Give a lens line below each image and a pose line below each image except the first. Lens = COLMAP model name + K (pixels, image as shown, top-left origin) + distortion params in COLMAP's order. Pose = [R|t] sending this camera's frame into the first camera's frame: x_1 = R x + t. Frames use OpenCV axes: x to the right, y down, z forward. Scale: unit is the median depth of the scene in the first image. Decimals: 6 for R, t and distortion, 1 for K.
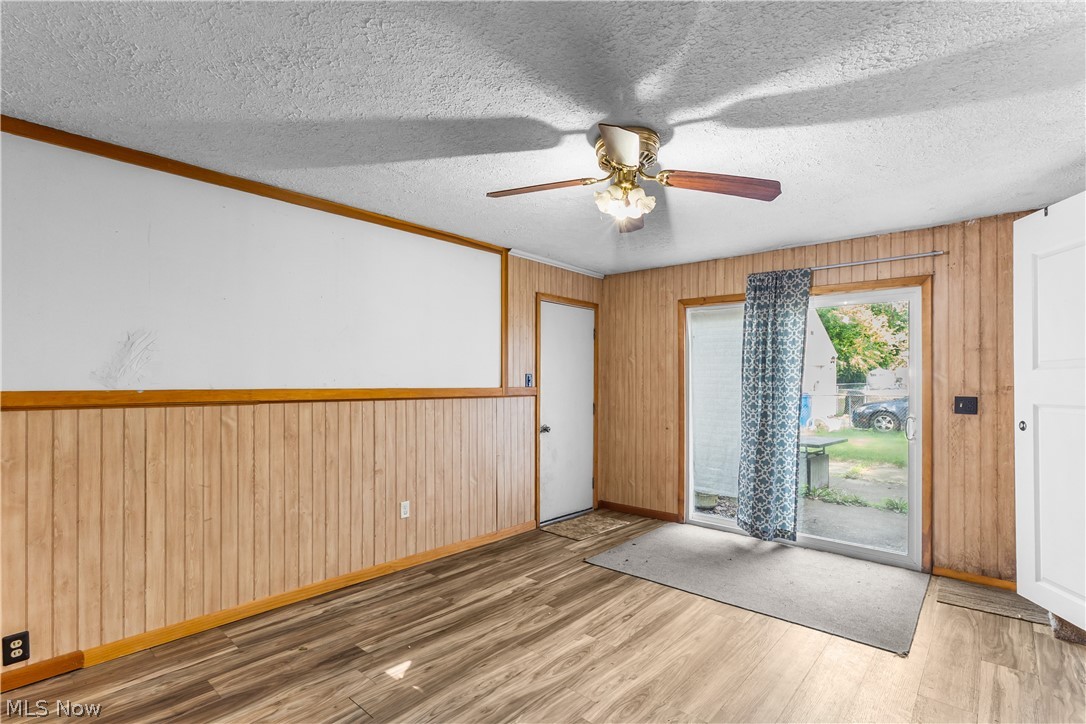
lens RADIAL K [[503.5, 0, 540.3], [0, 503.5, 371.6], [0, 0, 1]] dist [-0.000990, 0.000118]
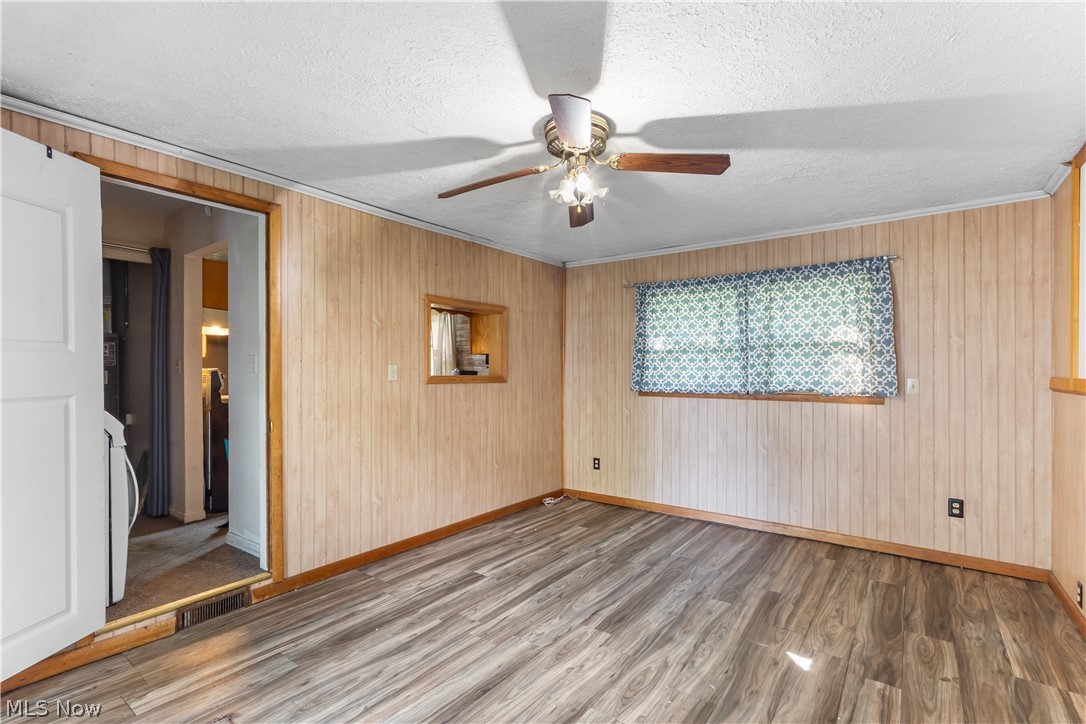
lens RADIAL K [[503.5, 0, 540.3], [0, 503.5, 371.6], [0, 0, 1]] dist [-0.000990, 0.000118]
pose [[-0.995013, -0.002575, -0.099716, 0.347658], [-0.001372, 0.999925, -0.012133, 0.035275], [0.099740, -0.011935, -0.994942, 2.012461]]
